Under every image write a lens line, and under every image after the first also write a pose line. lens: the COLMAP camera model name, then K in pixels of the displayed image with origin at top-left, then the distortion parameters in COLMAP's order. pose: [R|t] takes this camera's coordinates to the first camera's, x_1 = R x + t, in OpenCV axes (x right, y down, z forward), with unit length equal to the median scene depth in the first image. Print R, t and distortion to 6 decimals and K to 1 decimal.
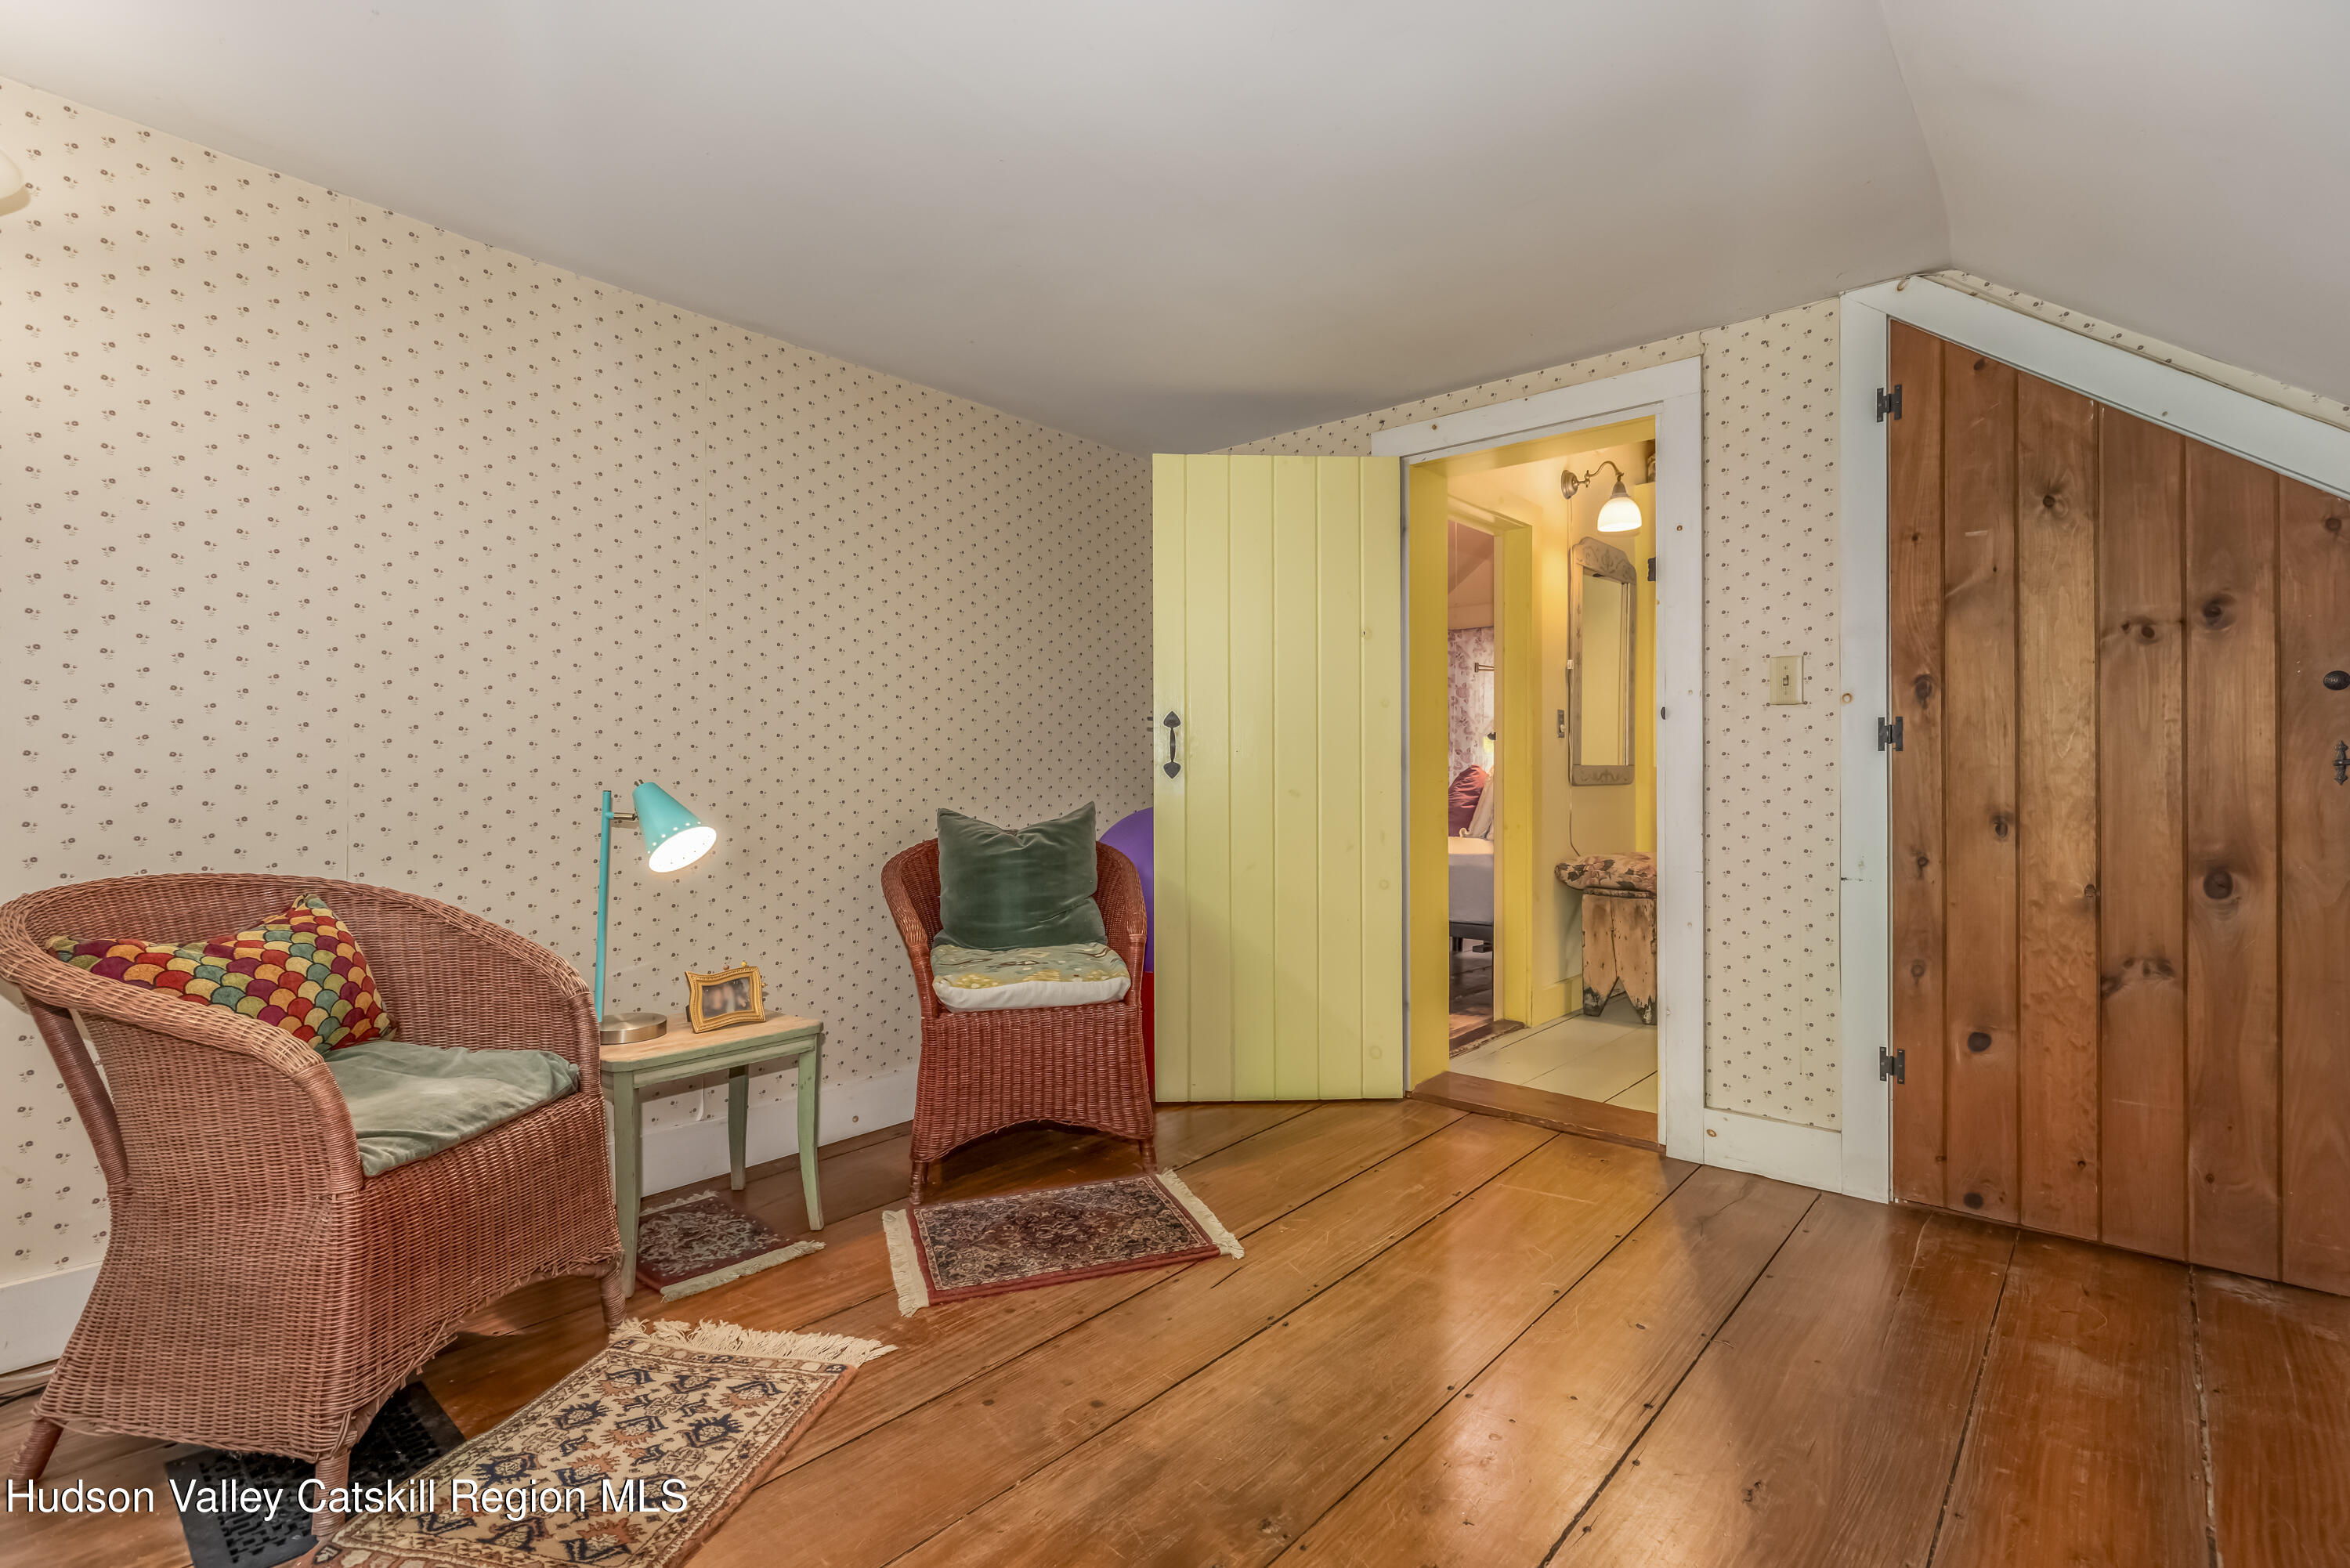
lens RADIAL K [[1076.7, 0, 1160.9], [0, 1076.7, 783.8], [0, 0, 1]] dist [0.000059, -0.000492]
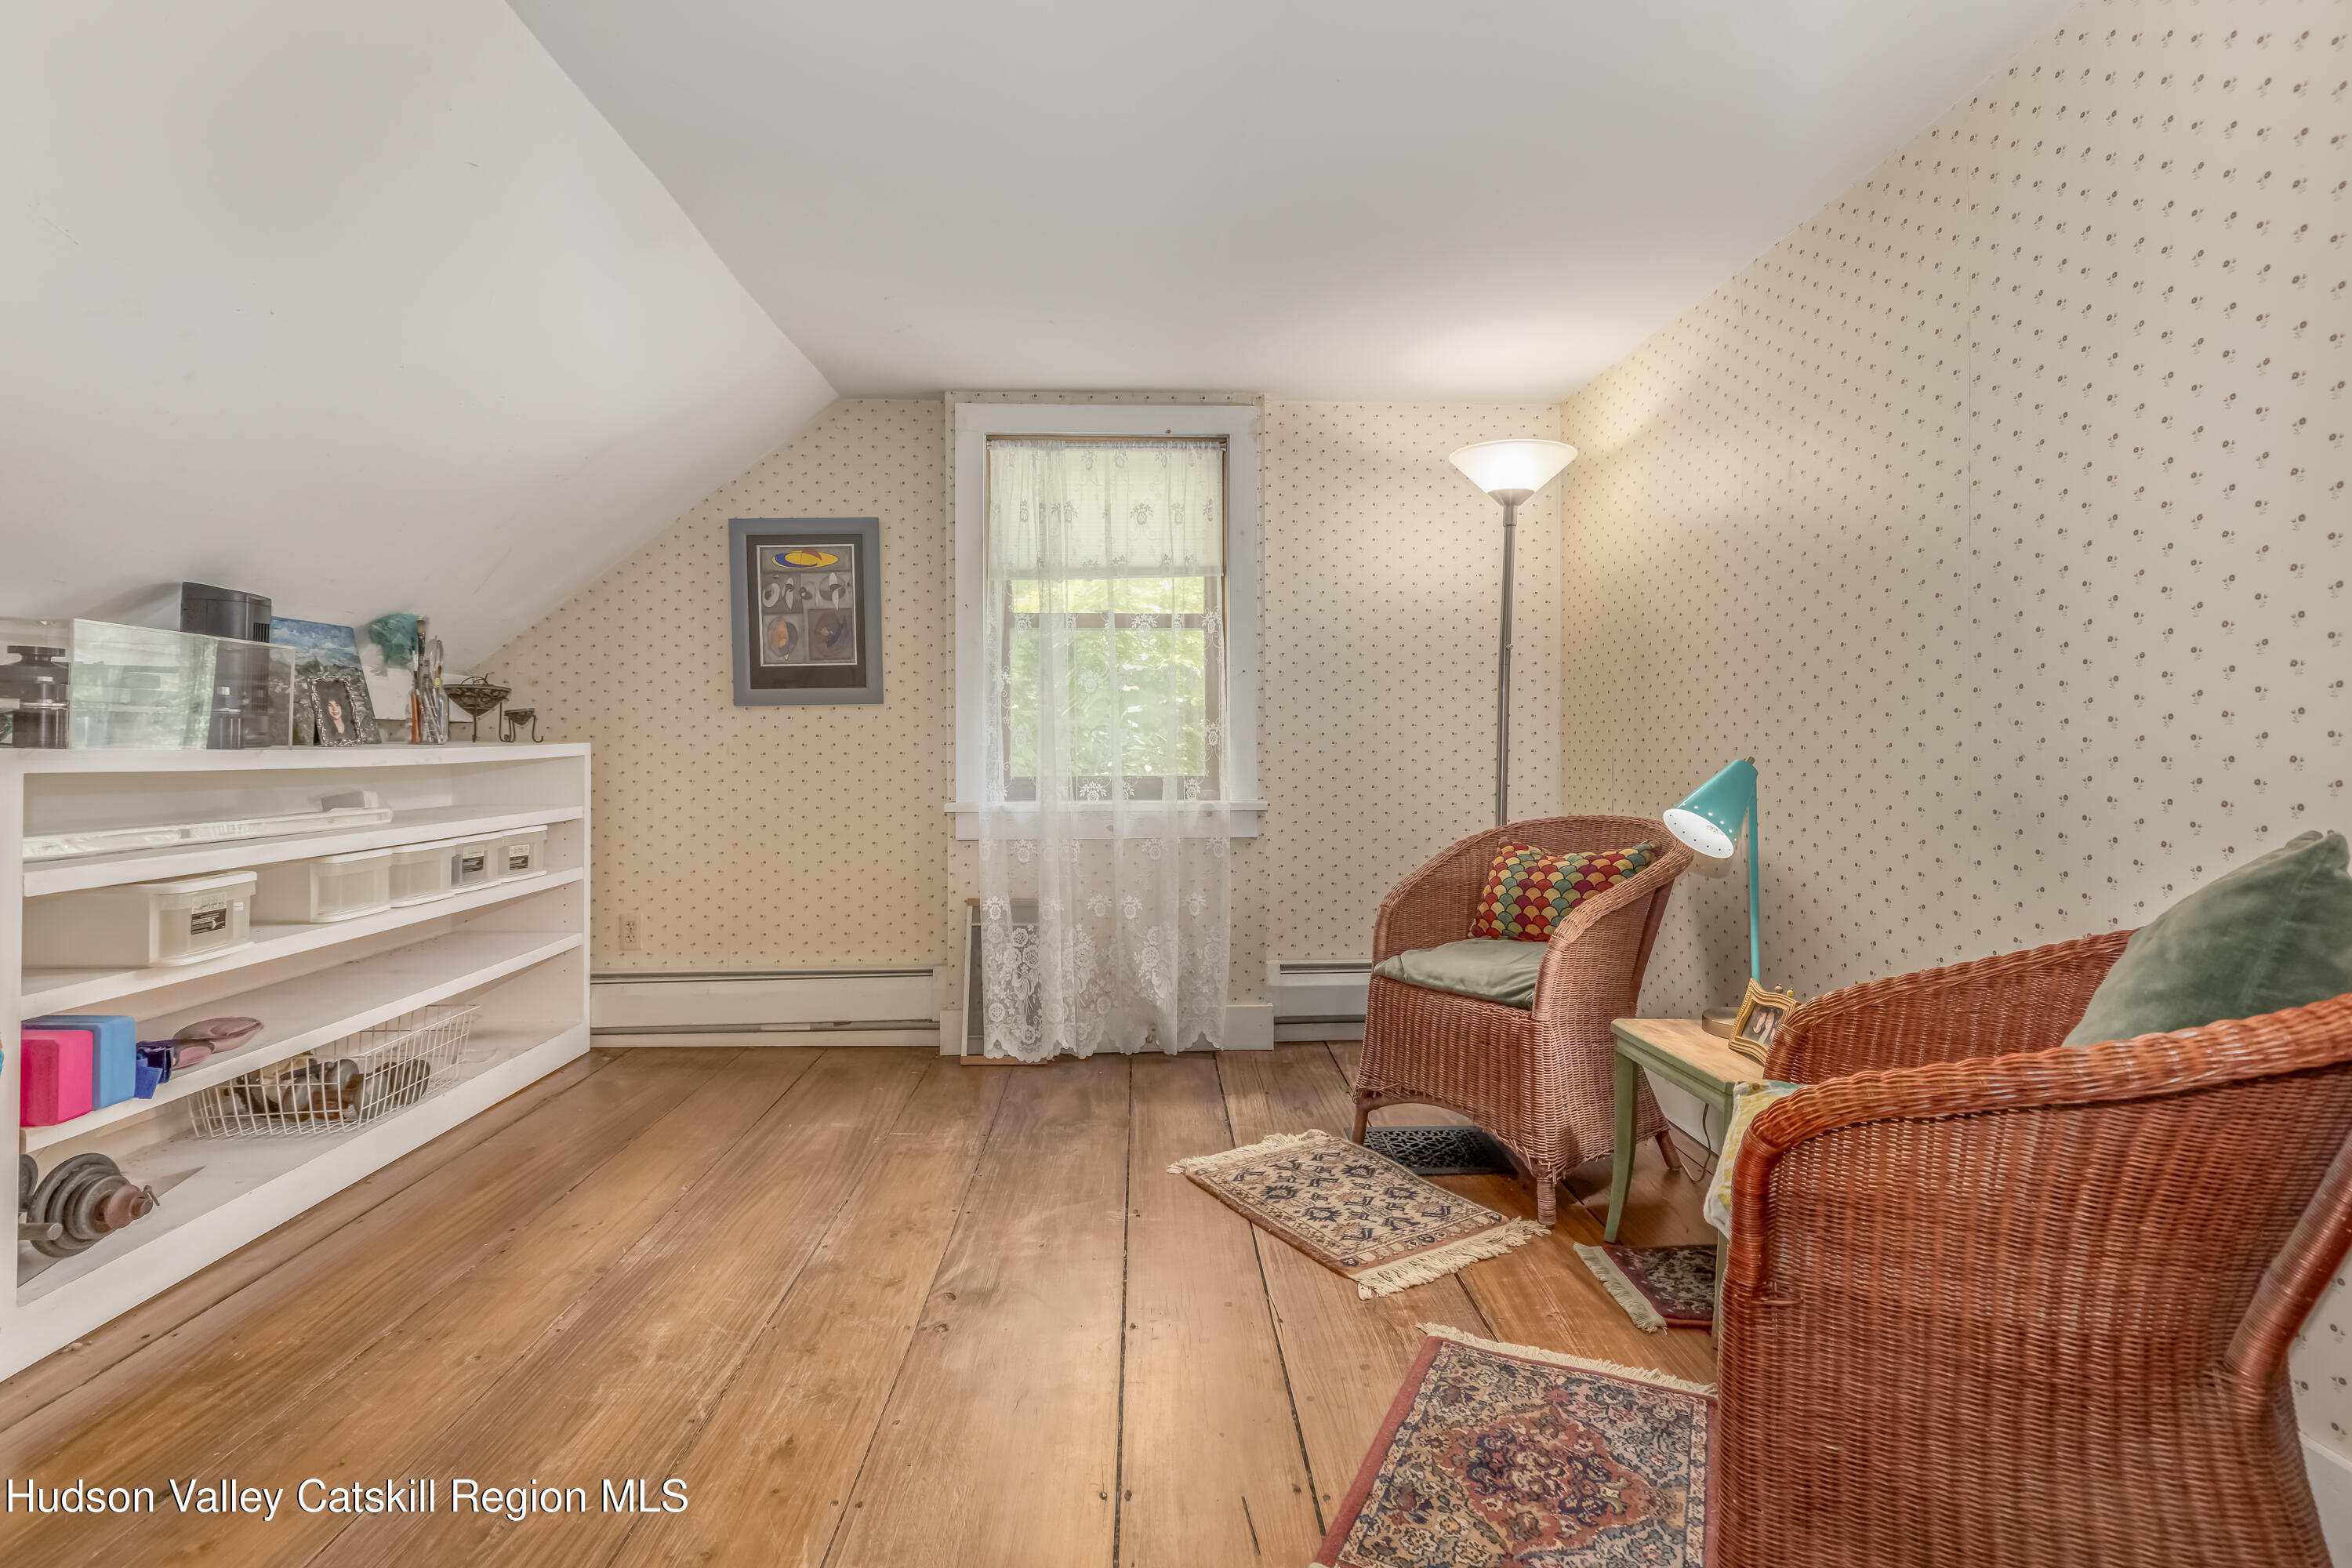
lens RADIAL K [[1077.7, 0, 1166.9], [0, 1077.7, 768.9], [0, 0, 1]] dist [0.000059, -0.000492]
pose [[-0.727176, 0.011624, -0.686353, 0.633084], [0.003618, 0.999908, 0.013101, -0.006291], [0.686441, 0.007043, -0.727151, 1.703844]]
